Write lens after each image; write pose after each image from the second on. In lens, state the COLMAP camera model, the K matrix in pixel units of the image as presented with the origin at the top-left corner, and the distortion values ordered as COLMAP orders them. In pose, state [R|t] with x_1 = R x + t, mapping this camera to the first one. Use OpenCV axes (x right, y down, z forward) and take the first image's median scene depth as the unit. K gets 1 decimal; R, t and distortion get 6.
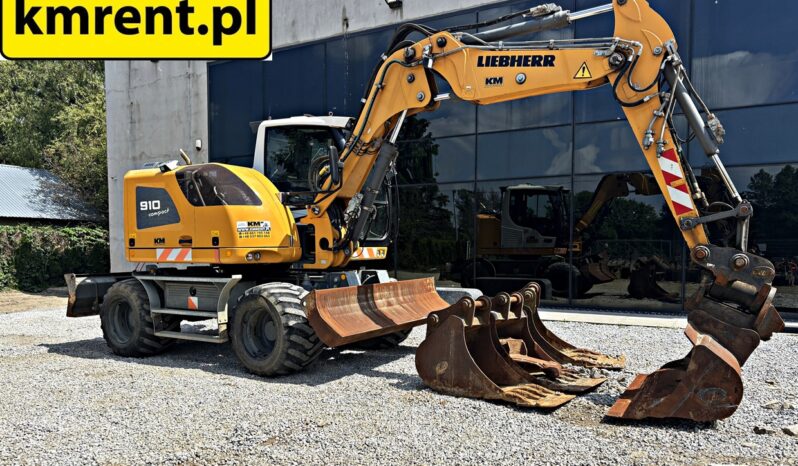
lens RADIAL K [[598.5, 0, 404.3], [0, 598.5, 272.2], [0, 0, 1]] dist [0.023071, -0.003353]
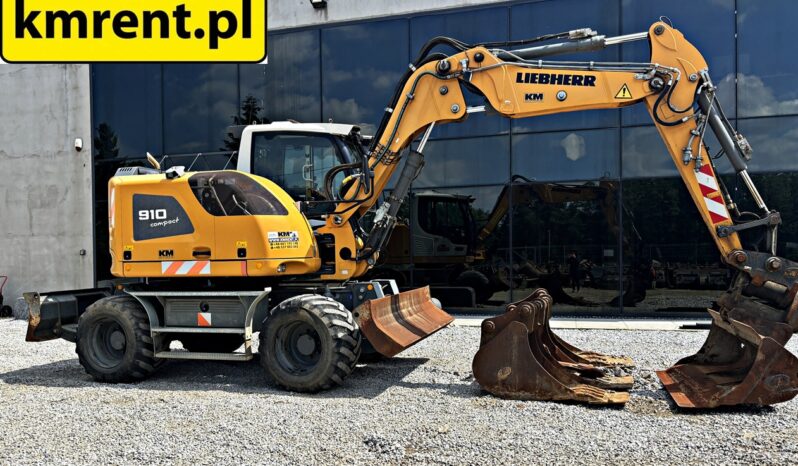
lens RADIAL K [[649.7, 0, 363.7], [0, 649.7, 260.8], [0, 0, 1]] dist [0.056223, -0.063275]
pose [[0.977995, -0.015063, 0.208082, -0.359239], [0.022693, 0.999153, -0.034332, 0.000932], [-0.207388, 0.038298, 0.977509, -0.044091]]
